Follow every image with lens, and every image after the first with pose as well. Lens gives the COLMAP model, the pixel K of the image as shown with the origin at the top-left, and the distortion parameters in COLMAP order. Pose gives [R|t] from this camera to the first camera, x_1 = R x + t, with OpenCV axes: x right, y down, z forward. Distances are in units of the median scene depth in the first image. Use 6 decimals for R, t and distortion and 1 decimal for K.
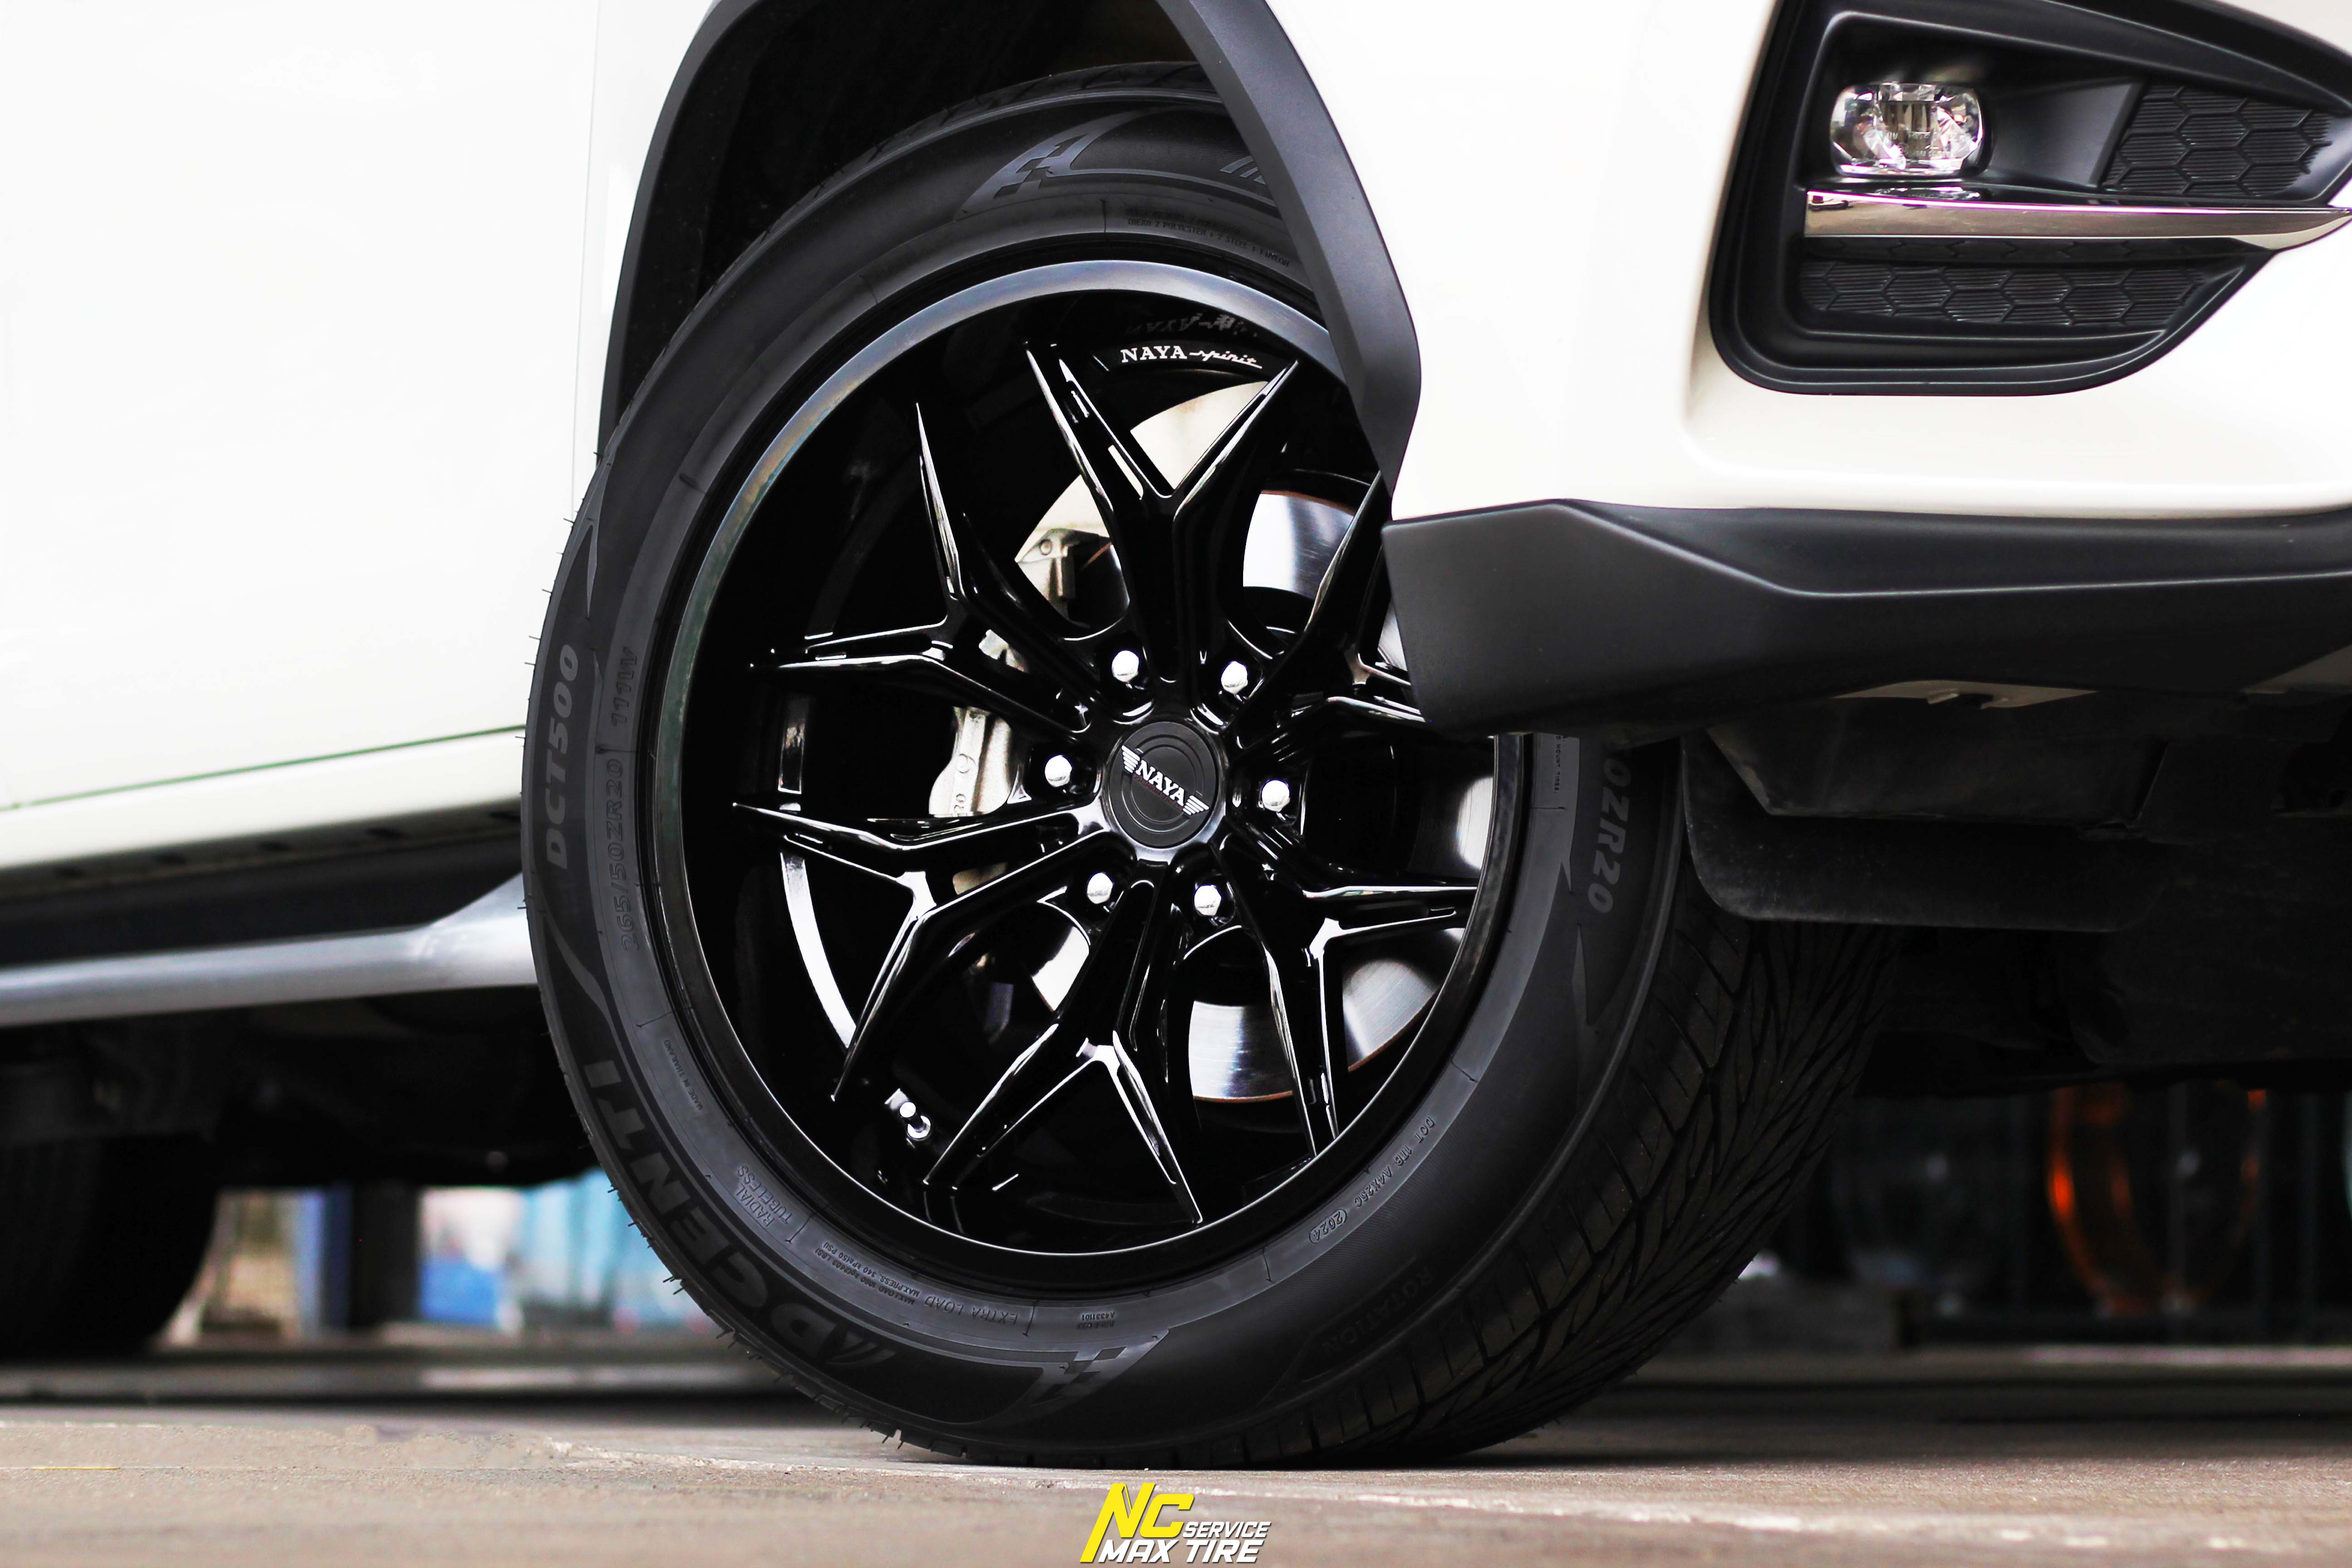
lens RADIAL K [[7174.5, 0, 1058.9], [0, 7174.5, 701.2], [0, 0, 1]] dist [-0.134913, 1.264254]
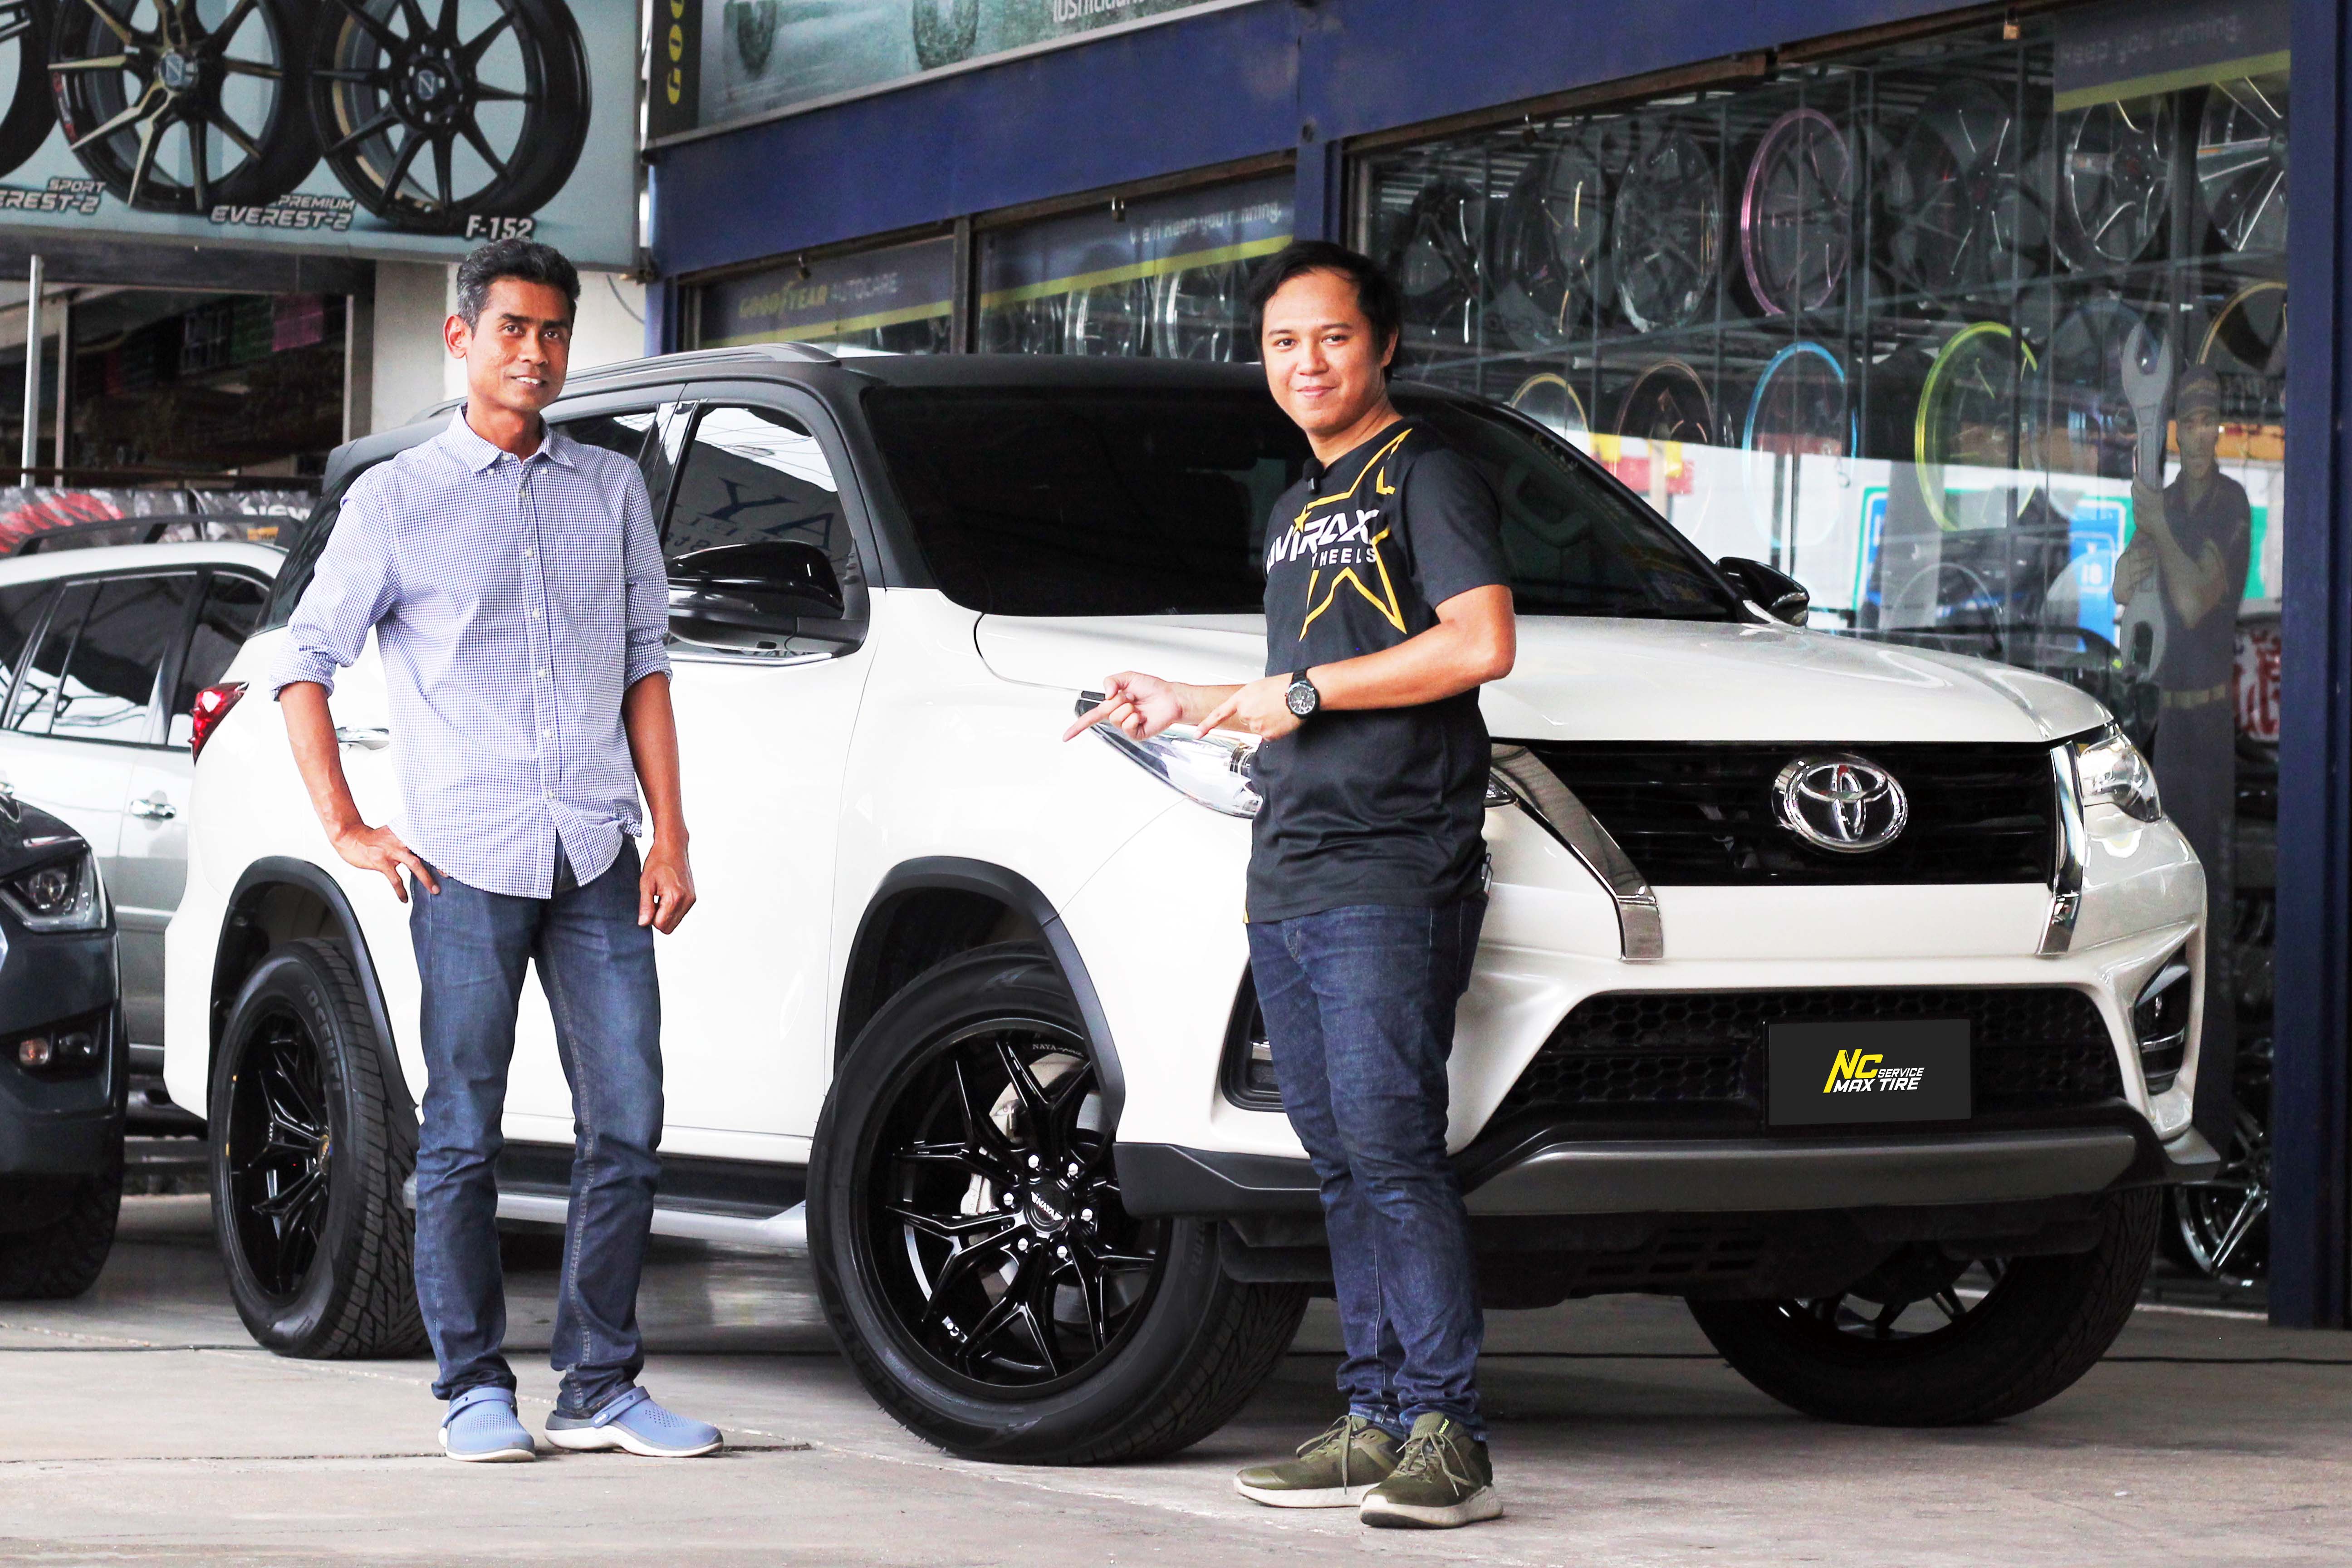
lens RADIAL K [[7174.5, 0, 1058.9], [0, 7174.5, 701.2], [0, 0, 1]] dist [-0.134913, 1.264254]
pose [[0.999544, 0.009107, -0.028779, 0.095697], [-0.007716, 0.998814, 0.048083, -0.309690], [0.029183, -0.047839, 0.998429, -1.682259]]
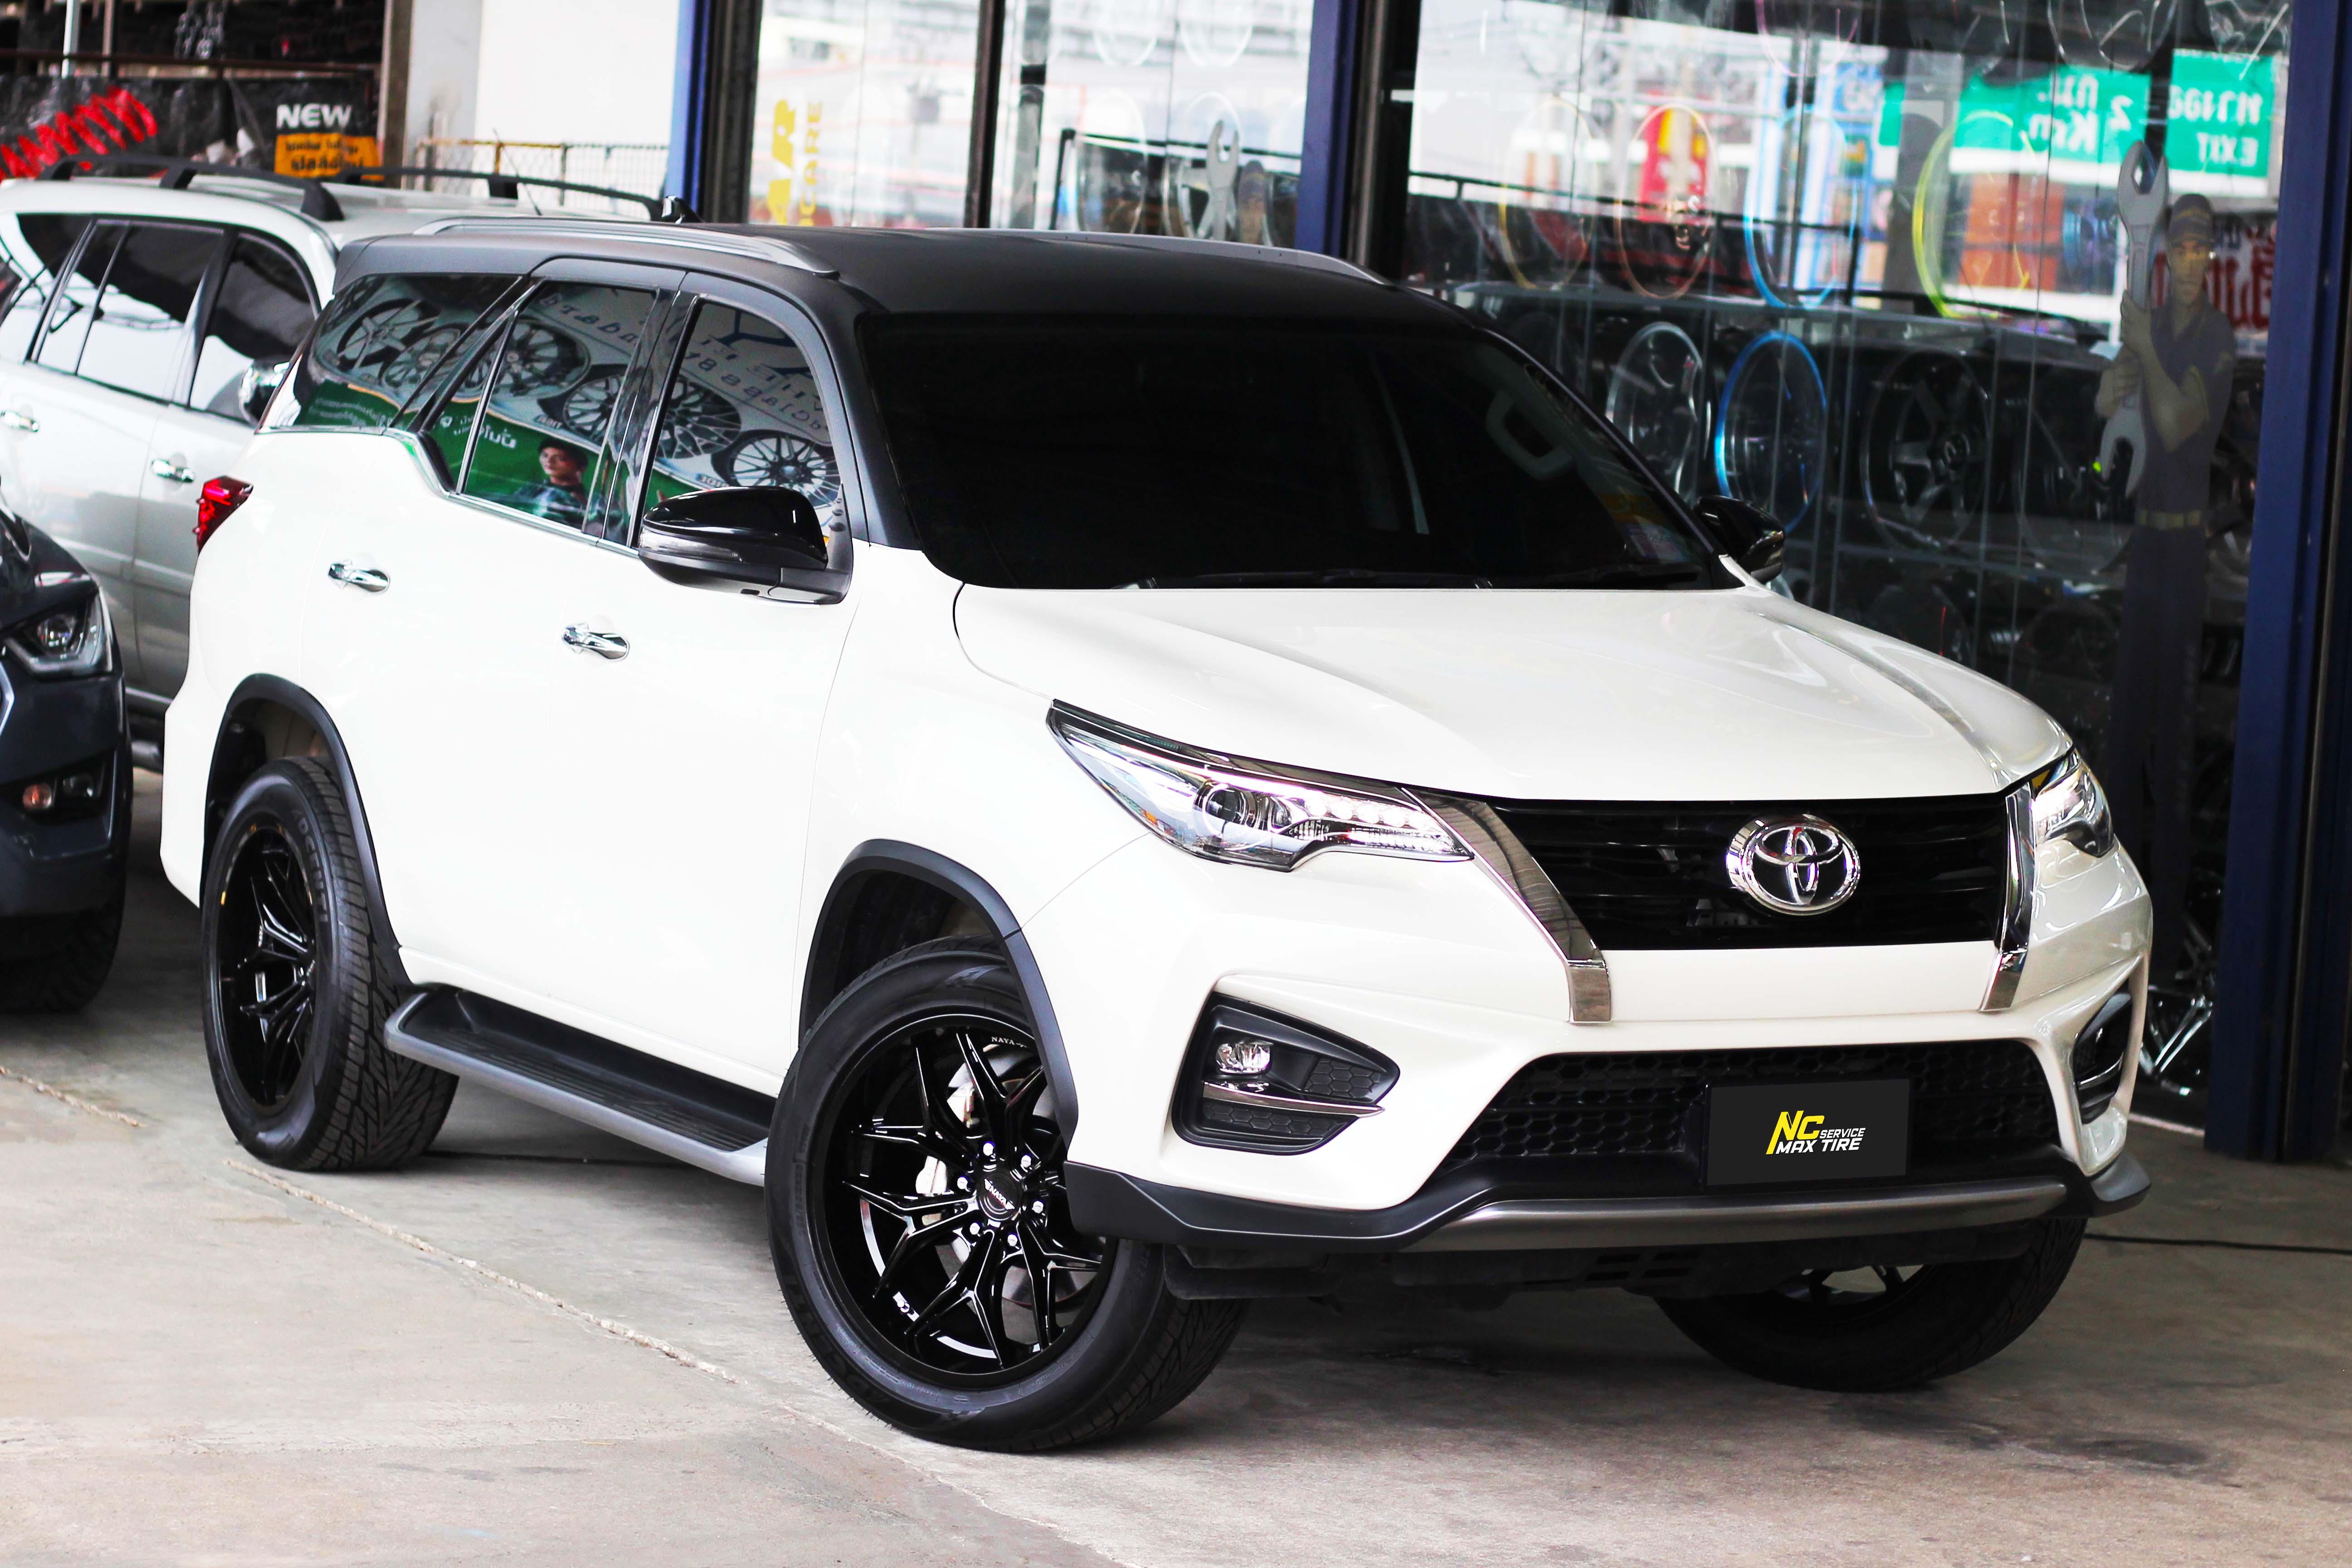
lens RADIAL K [[6908.4, 0, 1176.0], [0, 6908.4, 784.0], [0, 0, 1]] dist [-0.089968, 0.238106]
pose [[0.998442, 0.054146, -0.013455, 0.110061], [-0.051181, 0.984888, 0.165456, -0.588654], [0.022211, -0.164510, 0.986125, -1.585306]]
